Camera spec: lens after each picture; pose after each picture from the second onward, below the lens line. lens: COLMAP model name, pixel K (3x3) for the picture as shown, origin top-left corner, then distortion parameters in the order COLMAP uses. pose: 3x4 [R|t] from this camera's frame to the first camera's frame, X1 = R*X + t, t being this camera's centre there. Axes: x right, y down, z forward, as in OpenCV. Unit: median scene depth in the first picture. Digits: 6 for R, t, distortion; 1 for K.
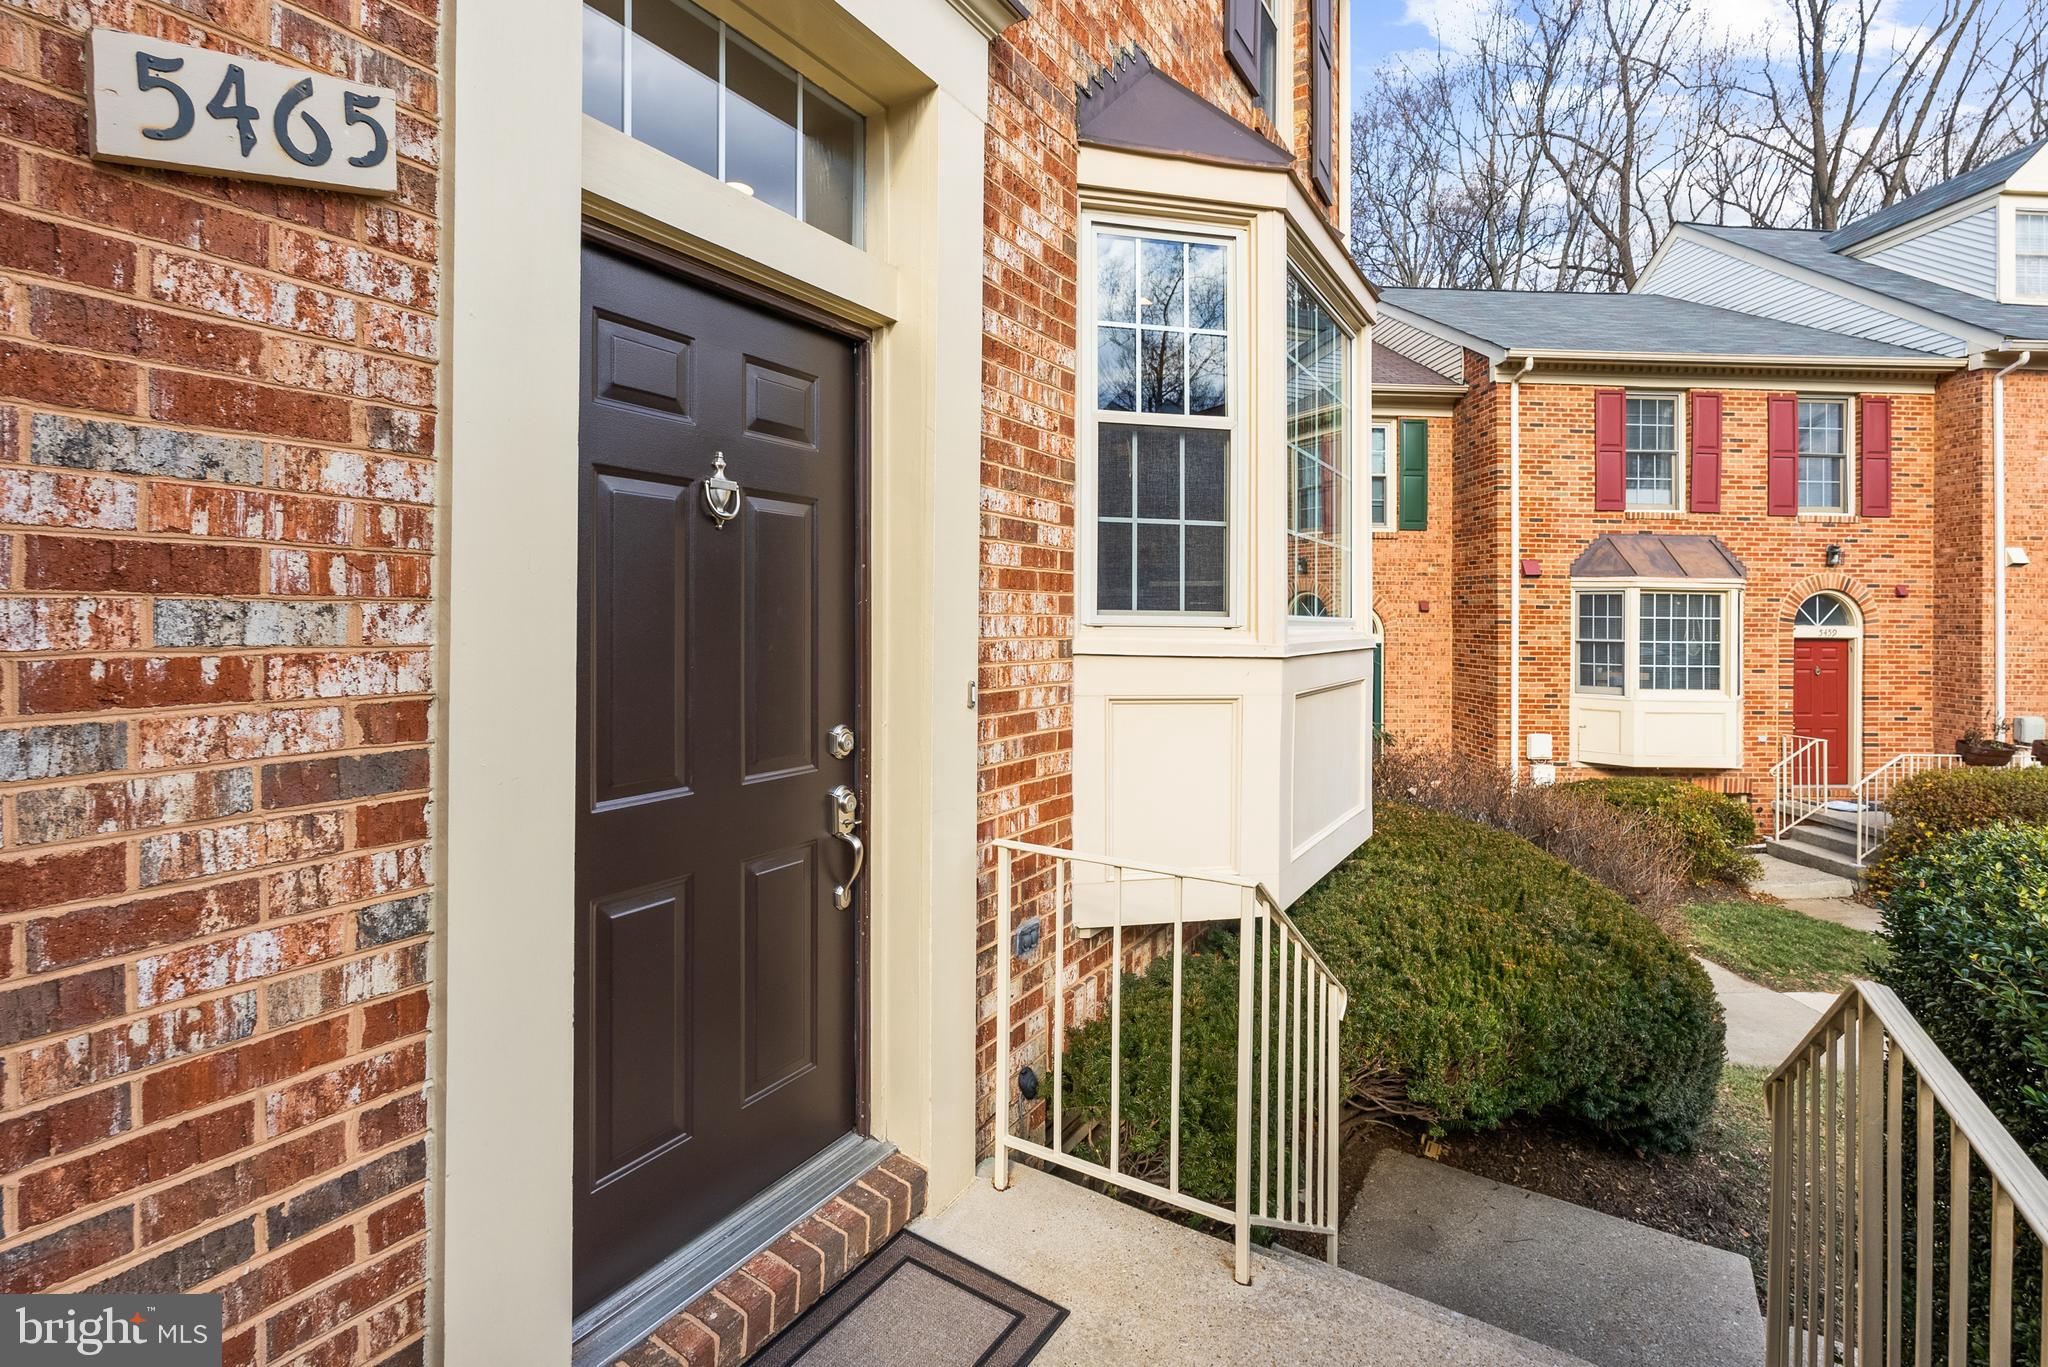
lens RADIAL K [[926.2, 0, 1005.9], [0, 926.2, 613.0], [0, 0, 1]] dist [-0.005241, 0.001205]
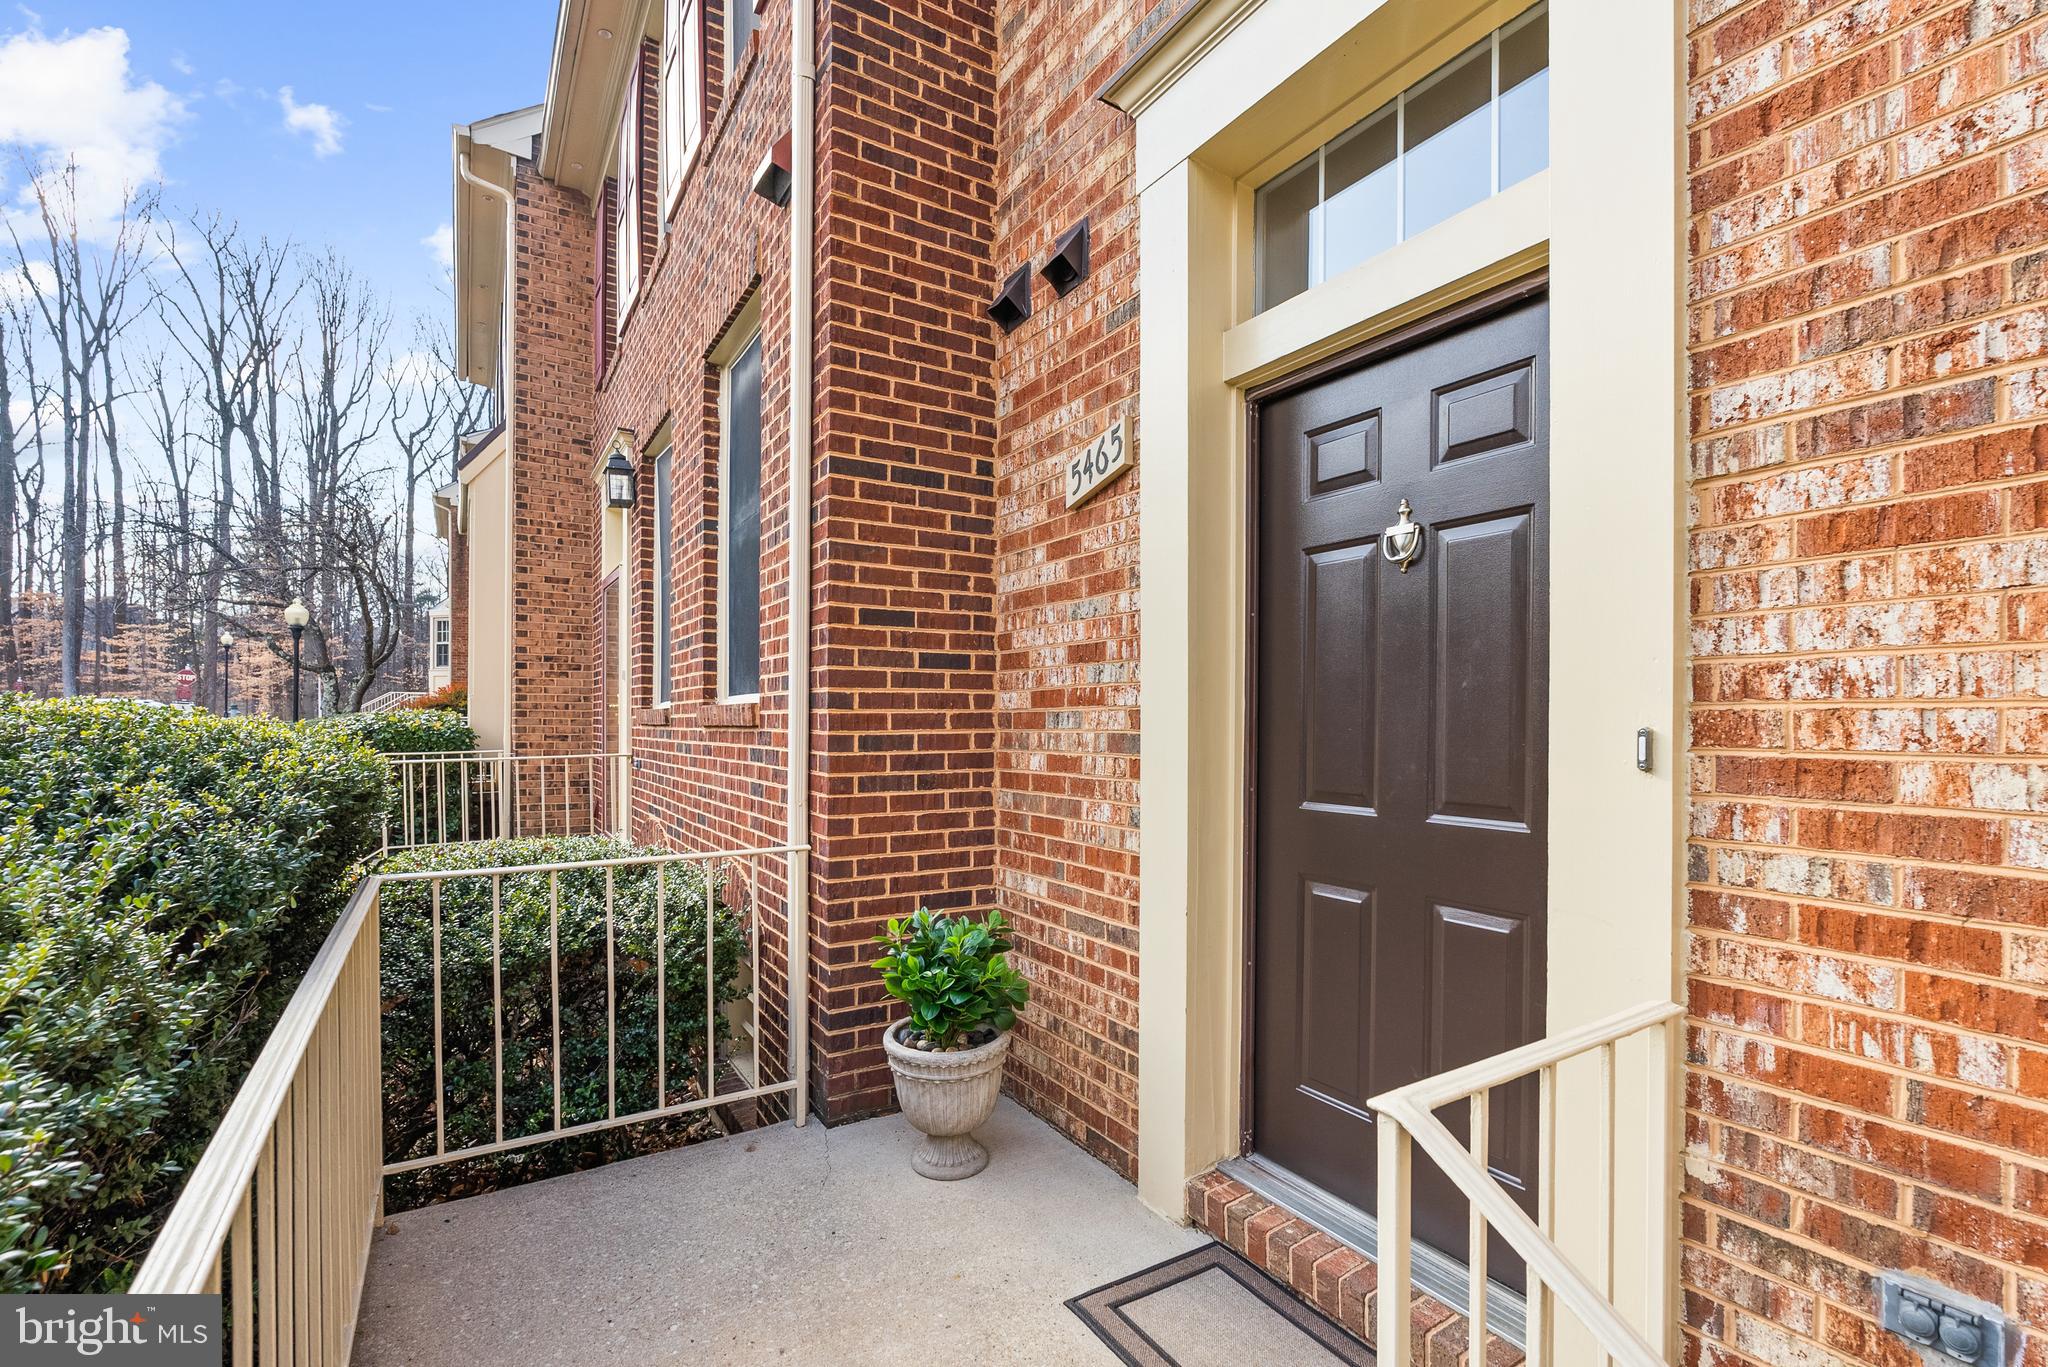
lens RADIAL K [[926.2, 0, 1038.0], [0, 926.2, 733.6], [0, 0, 1]] dist [-0.005241, 0.001205]
pose [[-0.423739, -0.003794, -0.905776, 1.317091], [-0.009516, 0.999955, 0.000263, 0.155945], [0.905734, 0.008731, -0.423756, 1.719497]]
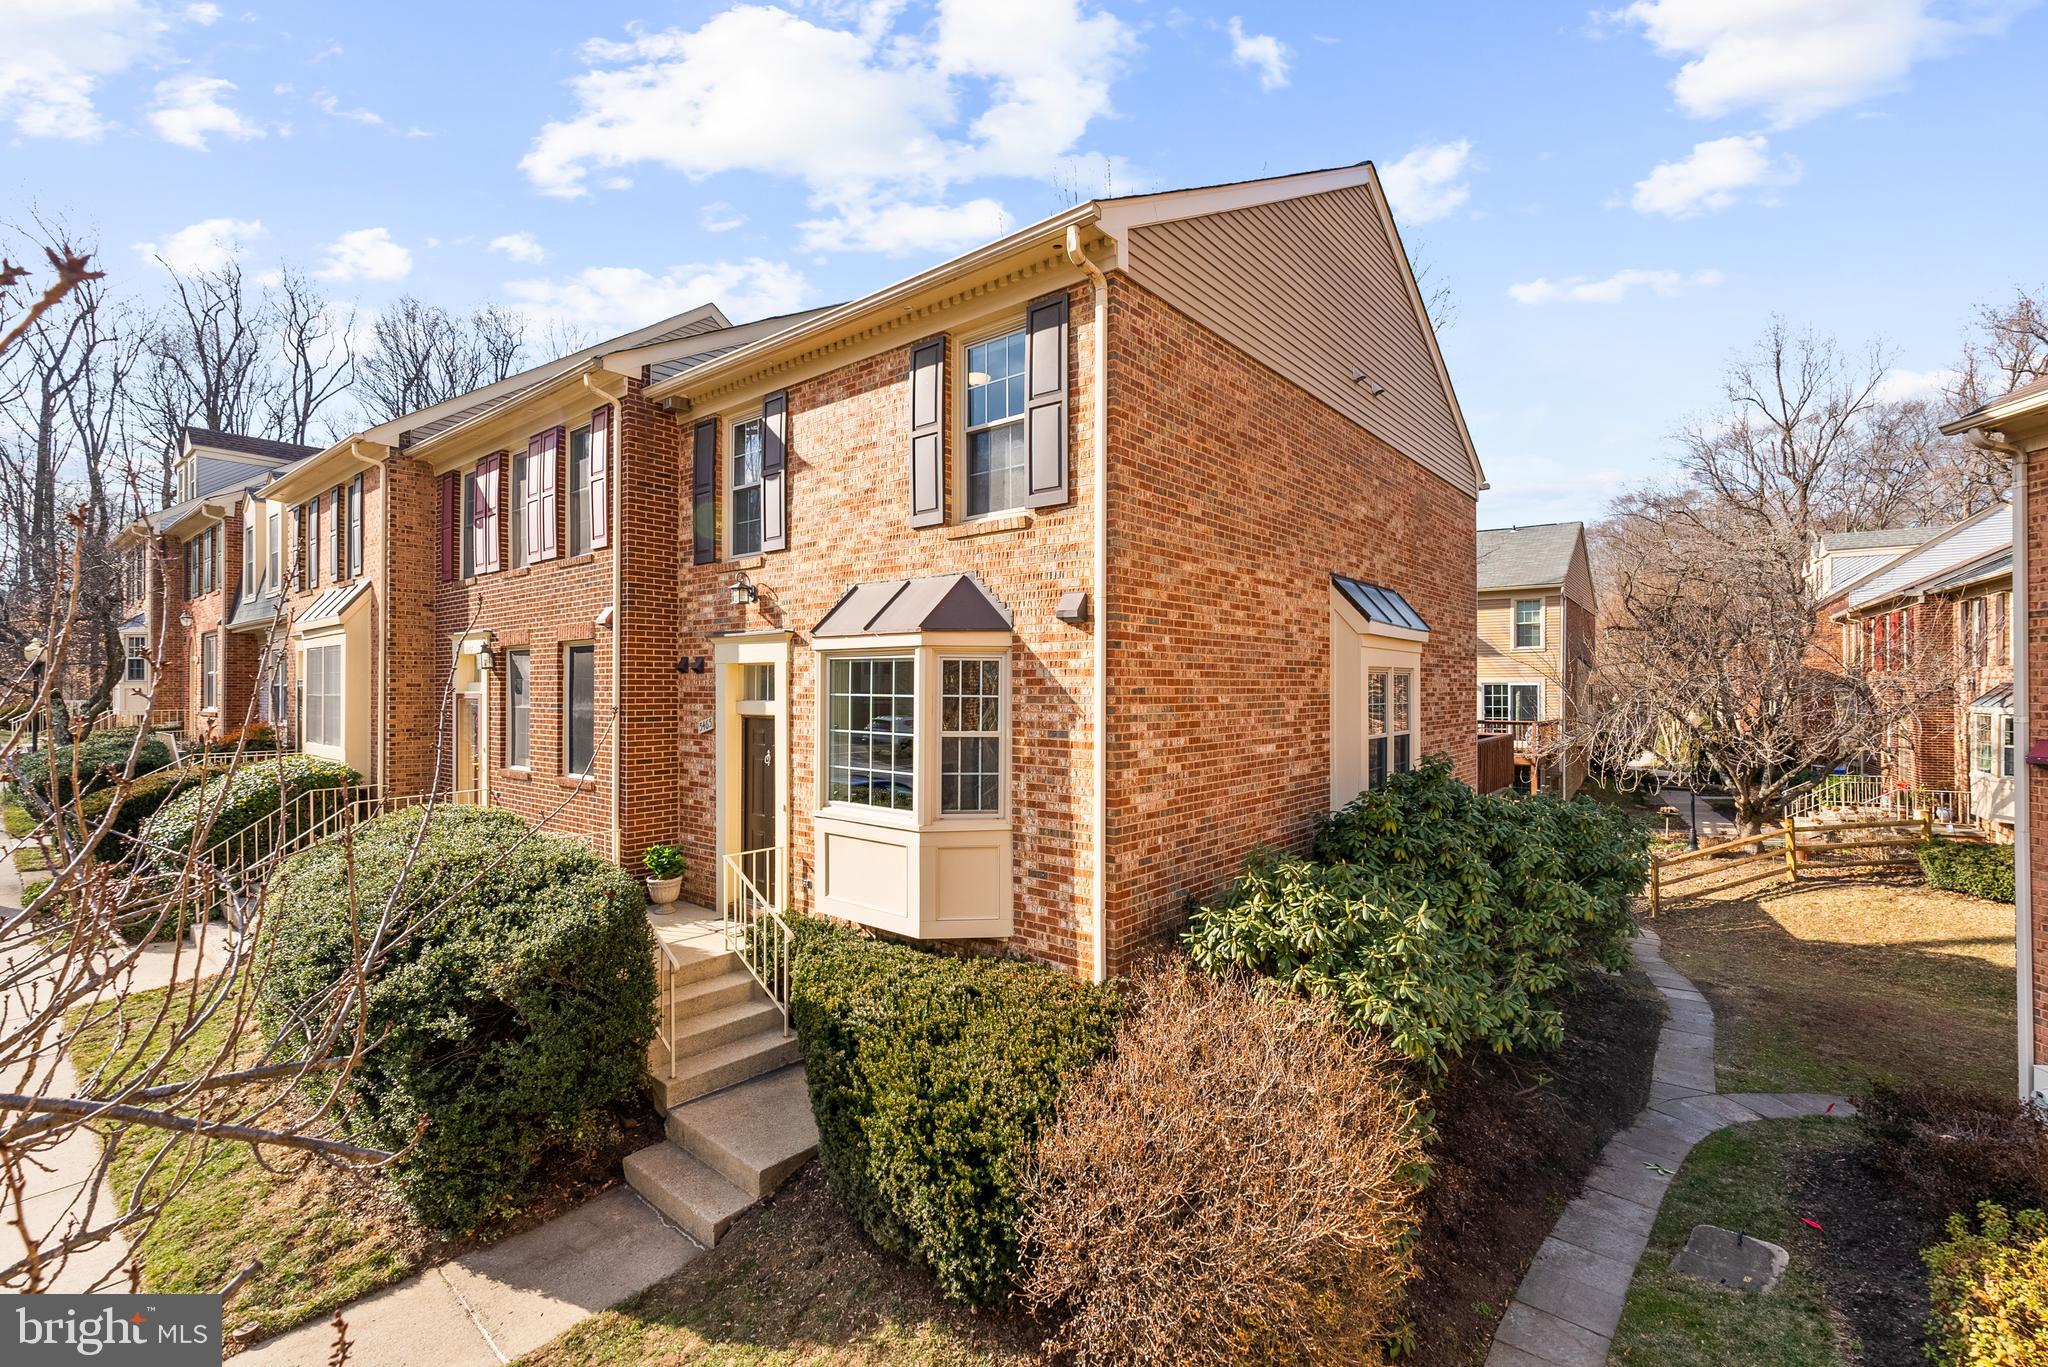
lens RADIAL K [[926.2, 0, 1020.4], [0, 926.2, 681.9], [0, 0, 1]] dist [-0.005241, 0.001205]
pose [[-0.129389, -0.018656, -0.991418, 7.276312], [-0.002057, 0.999826, -0.018546, -0.733267], [0.991592, -0.000360, -0.129405, 4.846526]]
